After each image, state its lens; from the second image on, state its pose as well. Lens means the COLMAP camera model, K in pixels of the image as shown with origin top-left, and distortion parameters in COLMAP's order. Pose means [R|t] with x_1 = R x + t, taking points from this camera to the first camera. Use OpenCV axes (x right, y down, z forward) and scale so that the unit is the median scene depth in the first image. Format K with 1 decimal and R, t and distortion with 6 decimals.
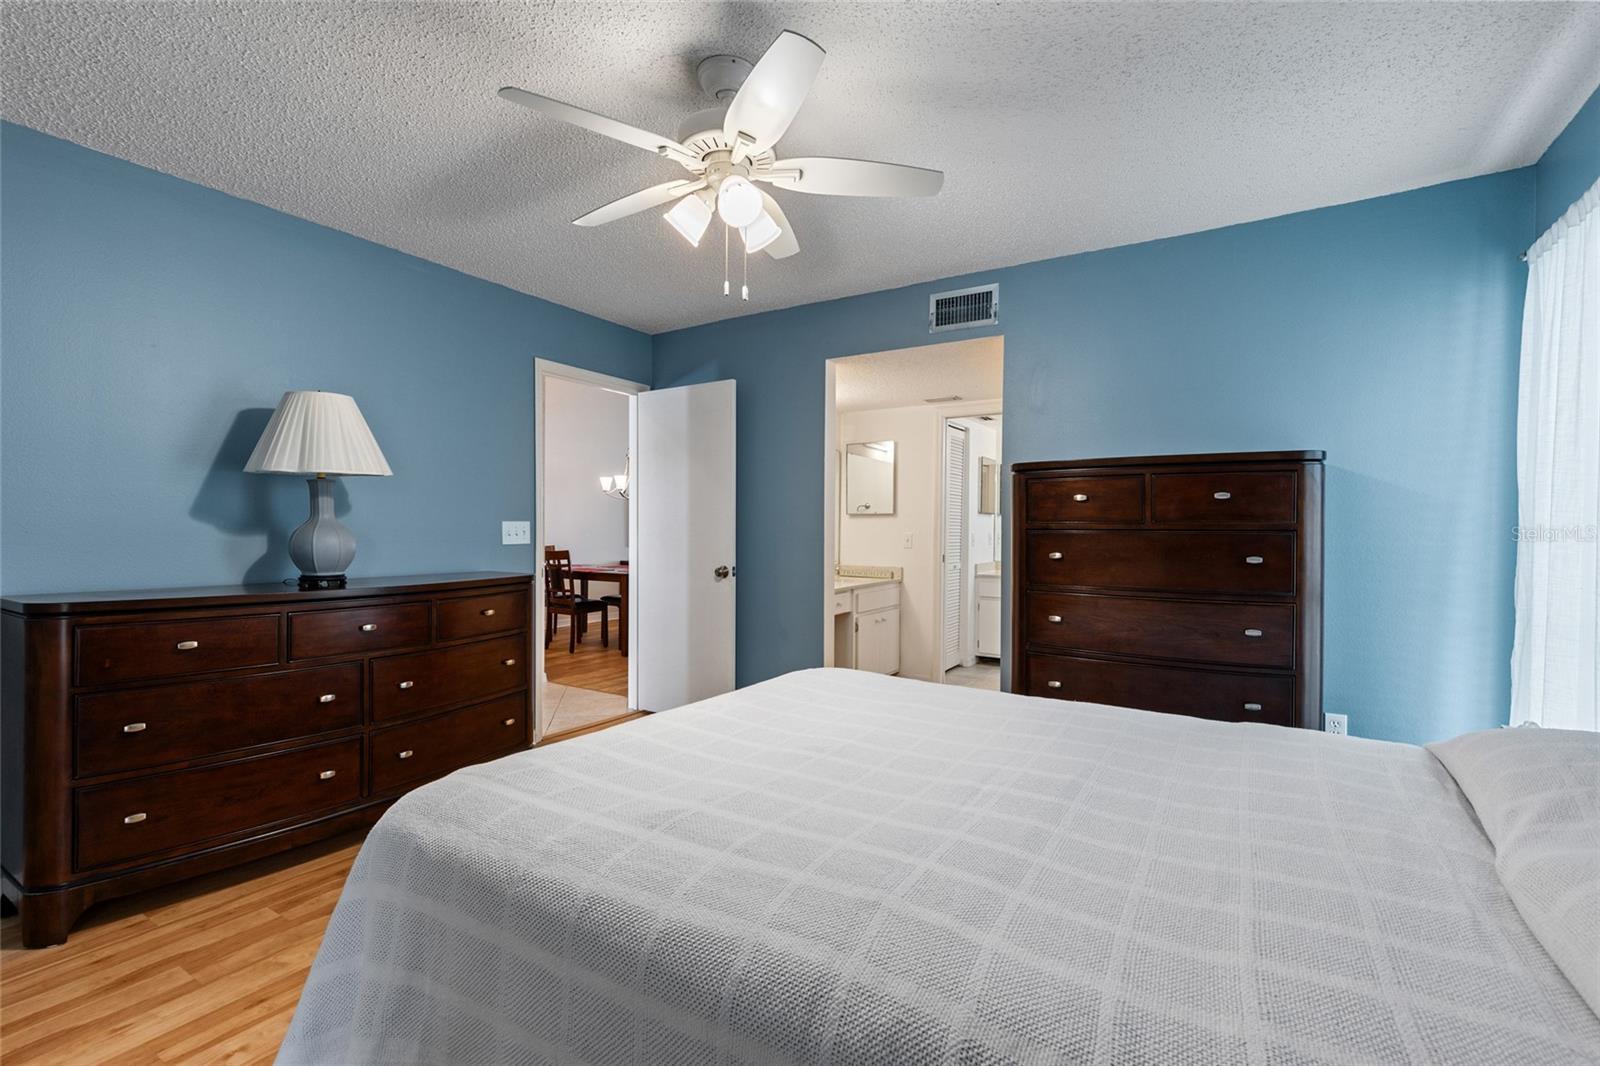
lens RADIAL K [[716.0, 0, 798.3], [0, 716.0, 527.7], [0, 0, 1]] dist [-0.000091, -0.000512]
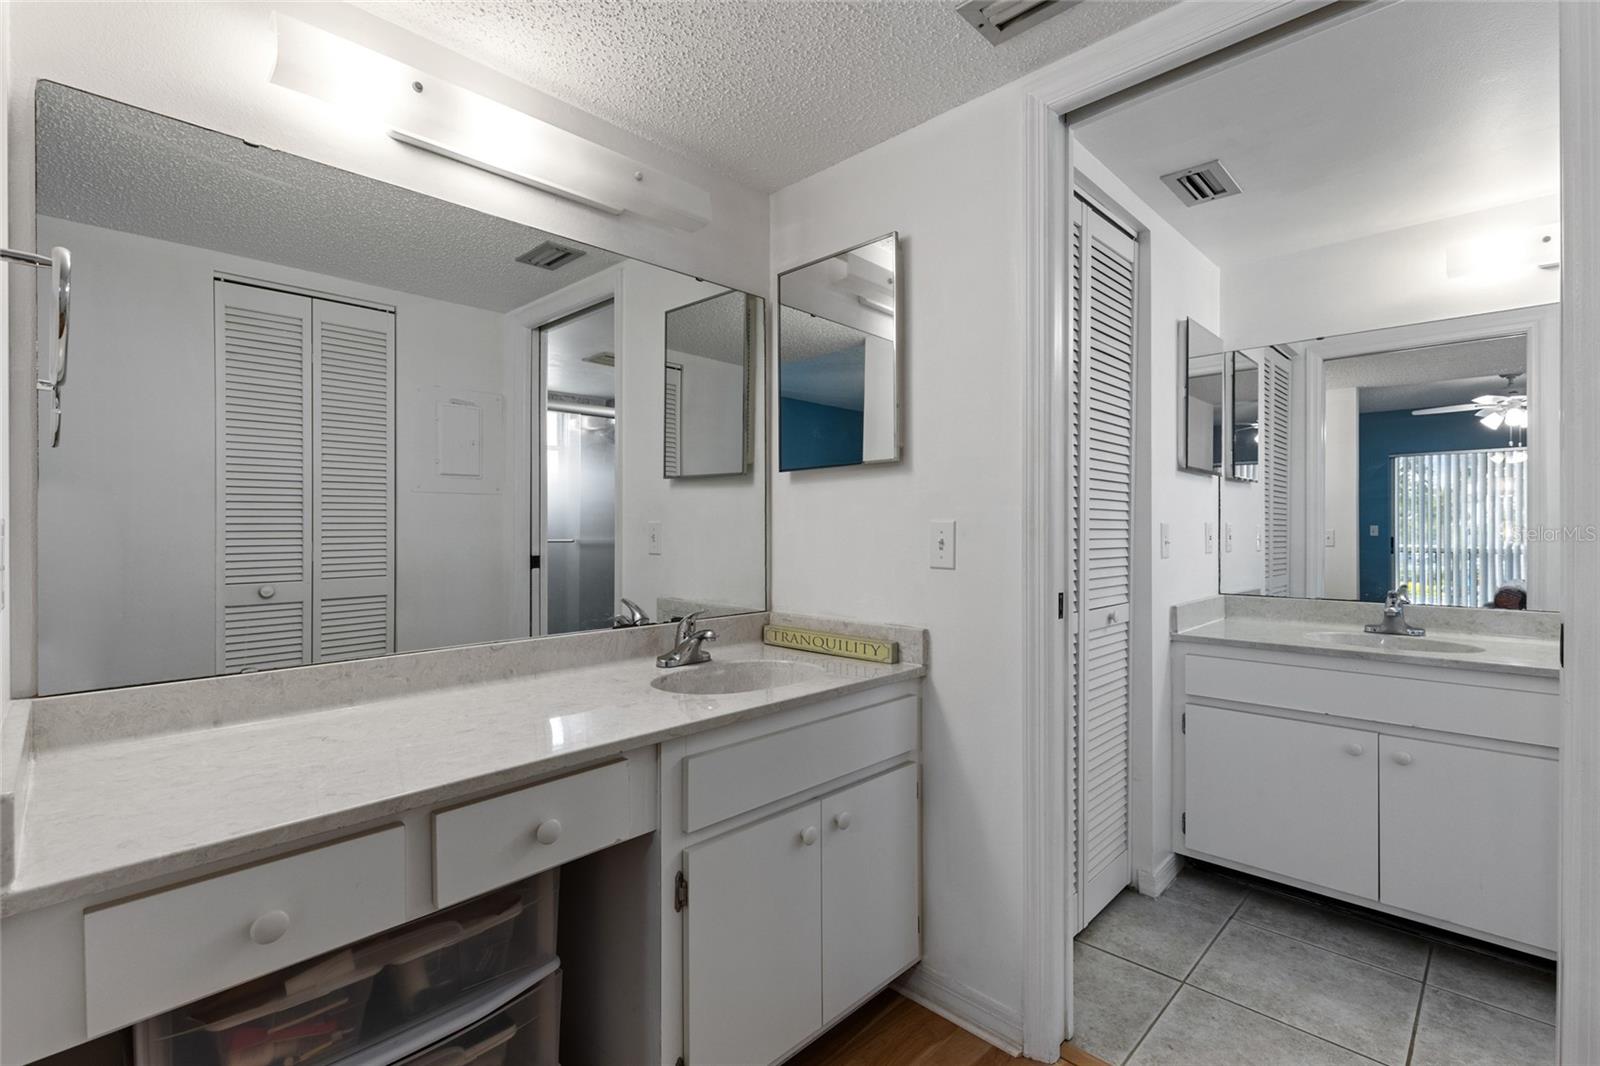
lens RADIAL K [[716.0, 0, 798.3], [0, 716.0, 527.7], [0, 0, 1]] dist [-0.000091, -0.000512]
pose [[0.977085, -0.012652, -0.212472, 0.156943], [0.011848, 0.999917, -0.005059, 0.011444], [0.212518, 0.002426, 0.977154, 0.679835]]
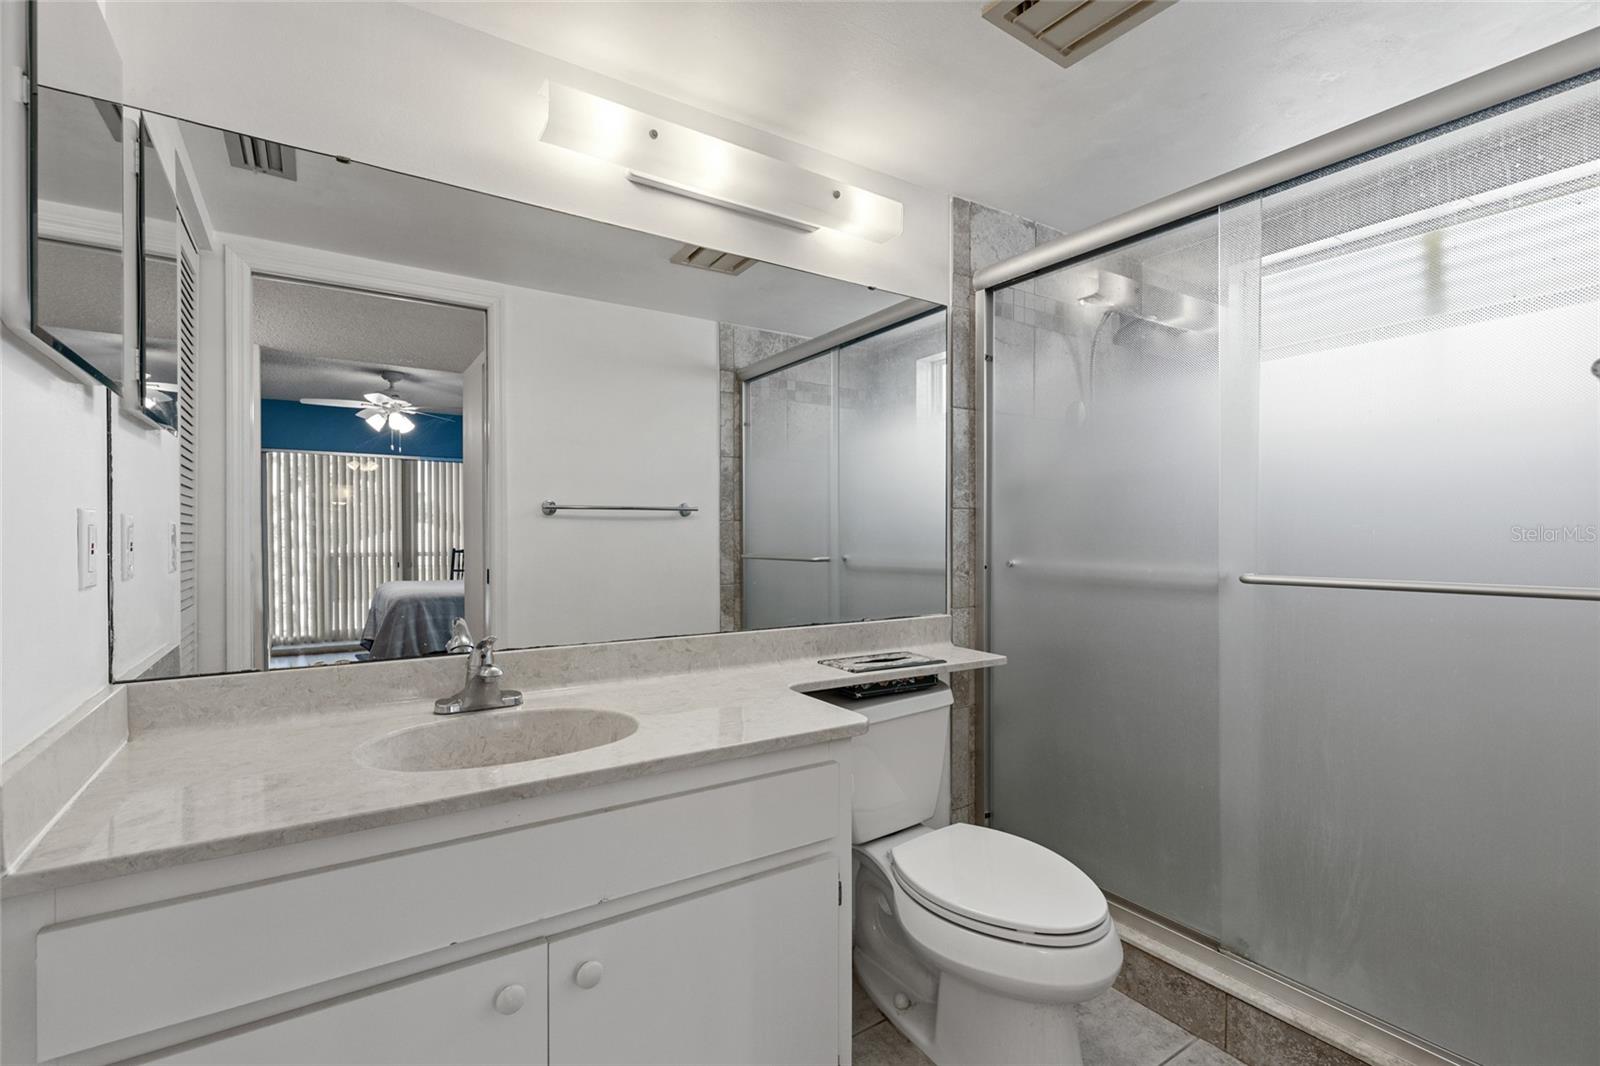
lens RADIAL K [[724.6, 0, 801.5], [0, 724.6, 522.4], [0, 0, 1]] dist [0.005175, -0.000431]
pose [[0.400847, 0.001229, 0.916144, 0.213472], [0.006637, 0.999969, -0.004245, 0.013731], [-0.916121, 0.007782, 0.400827, 0.915394]]
